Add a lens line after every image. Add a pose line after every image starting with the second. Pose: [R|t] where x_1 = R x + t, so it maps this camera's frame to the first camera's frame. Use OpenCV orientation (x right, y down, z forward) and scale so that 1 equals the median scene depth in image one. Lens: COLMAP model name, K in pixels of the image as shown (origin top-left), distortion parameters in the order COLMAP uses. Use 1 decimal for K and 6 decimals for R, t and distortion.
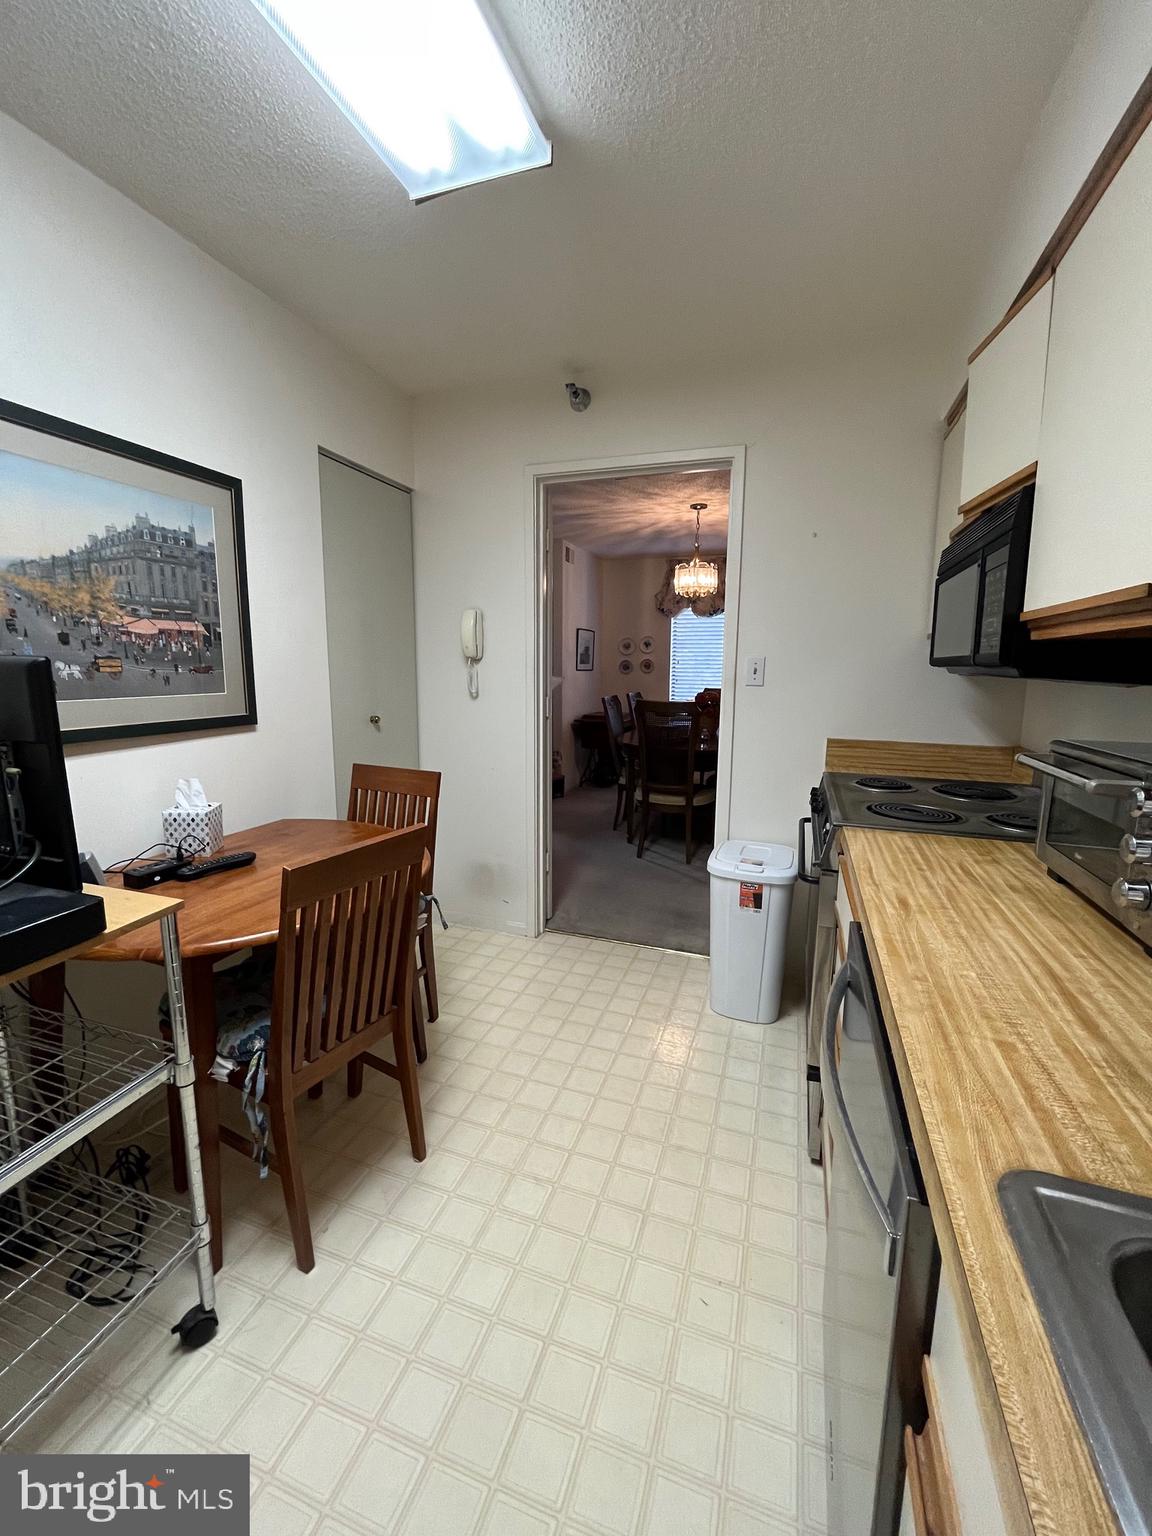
lens RADIAL K [[625.9, 0, 579.0], [0, 625.9, 760.2], [0, 0, 1]] dist [0.003603, 0.000041]
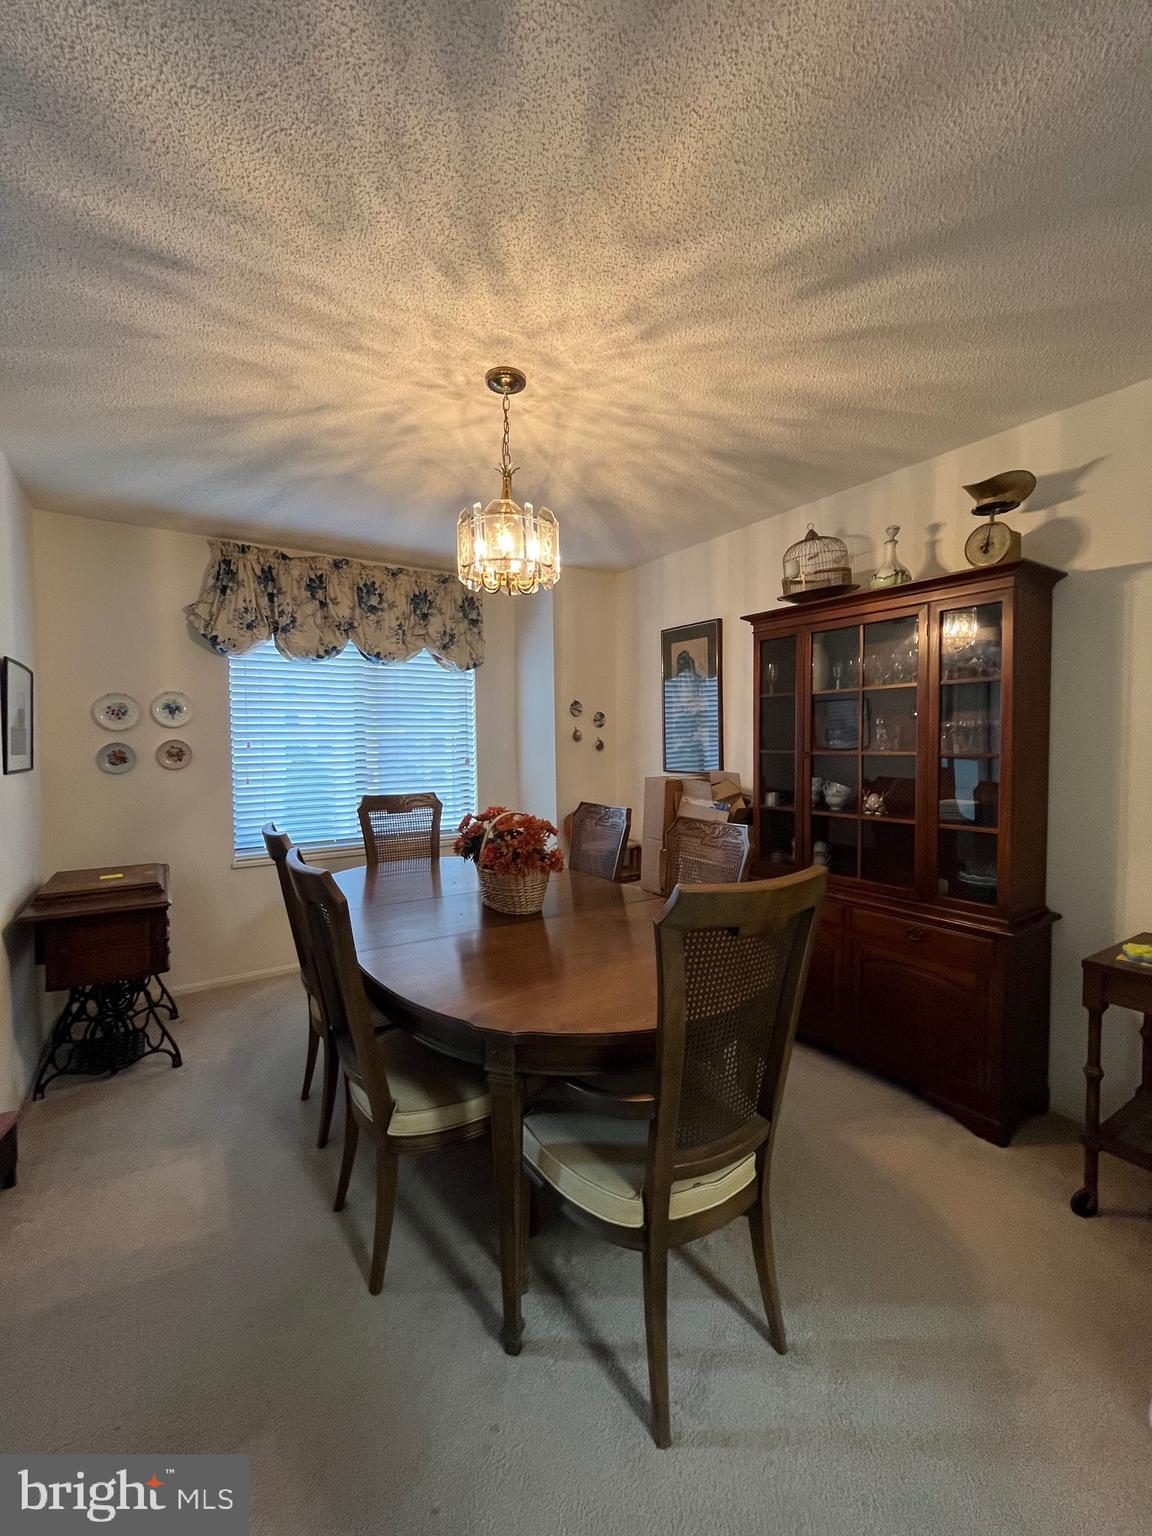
lens RADIAL K [[625.9, 0, 579.0], [0, 625.9, 760.2], [0, 0, 1]] dist [0.003603, 0.000041]
pose [[0.608712, -0.040475, 0.792358, -0.078460], [0.132173, 0.989915, -0.050972, -0.082746], [-0.782304, 0.135755, 0.607923, 0.482392]]
